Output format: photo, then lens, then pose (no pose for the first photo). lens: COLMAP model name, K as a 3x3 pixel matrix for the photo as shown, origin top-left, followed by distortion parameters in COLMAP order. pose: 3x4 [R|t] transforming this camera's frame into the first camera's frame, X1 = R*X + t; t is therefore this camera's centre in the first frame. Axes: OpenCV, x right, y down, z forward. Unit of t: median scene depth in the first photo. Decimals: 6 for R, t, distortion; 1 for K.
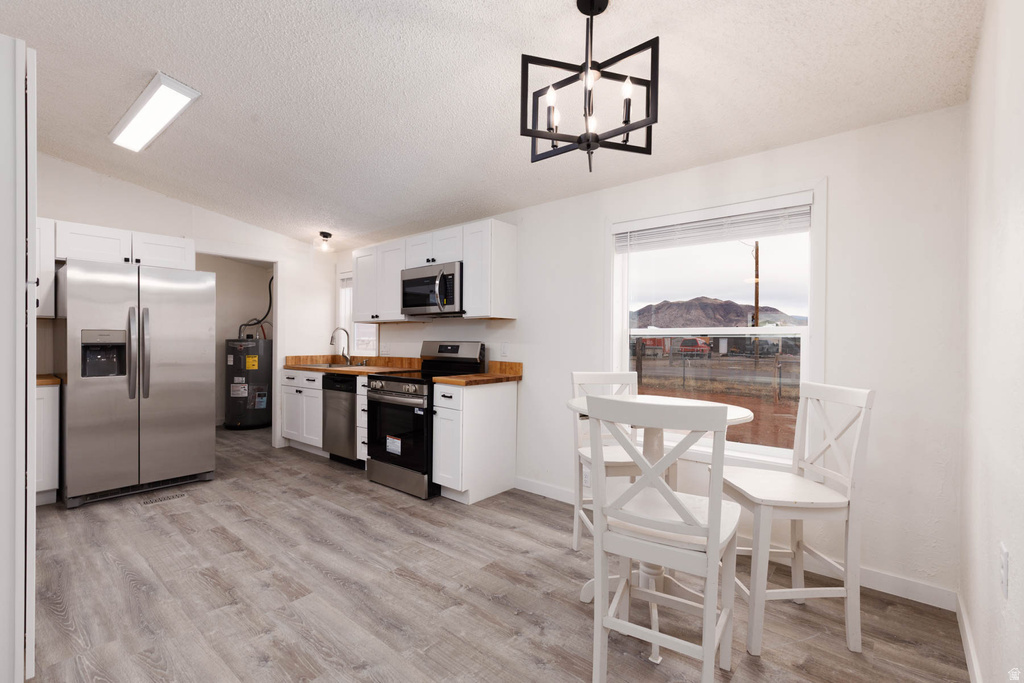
lens RADIAL K [[457.2, 0, 506.6], [0, 457.2, 343.8], [0, 0, 1]] dist [0.009369, -0.003092]
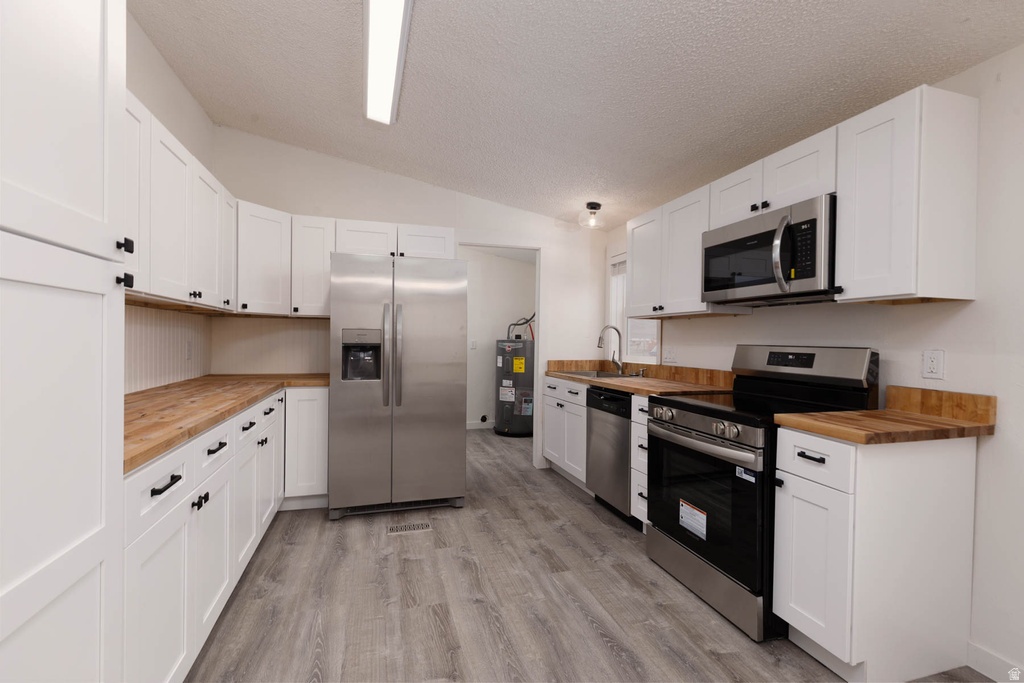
lens RADIAL K [[457.2, 0, 519.5], [0, 457.2, 342.2], [0, 0, 1]] dist [0.009369, -0.003092]
pose [[0.854031, 0.008875, -0.520146, -0.124795], [-0.011583, 0.999931, -0.001956, -0.005384], [0.520093, 0.007695, 0.854075, 0.353656]]
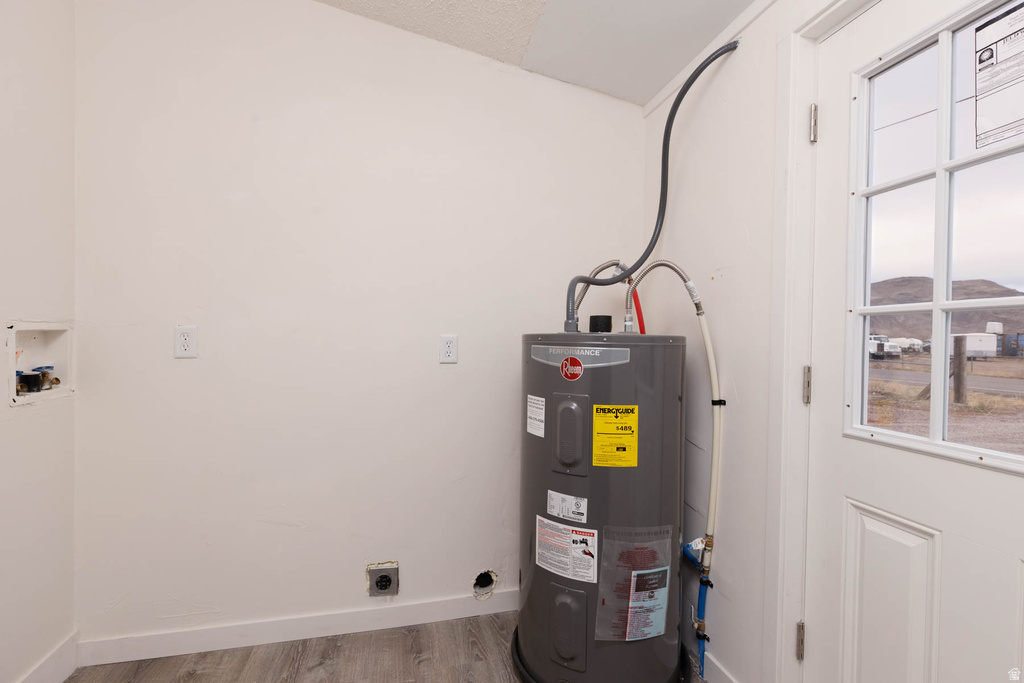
lens RADIAL K [[457.2, 0, 513.0], [0, 457.2, 340.3], [0, 0, 1]] dist [0.009369, -0.003092]
pose [[0.816503, 0.014780, -0.577153, -0.778521], [-0.014915, 0.999879, 0.004505, -0.011723], [0.577149, 0.004930, 0.816624, 1.309451]]
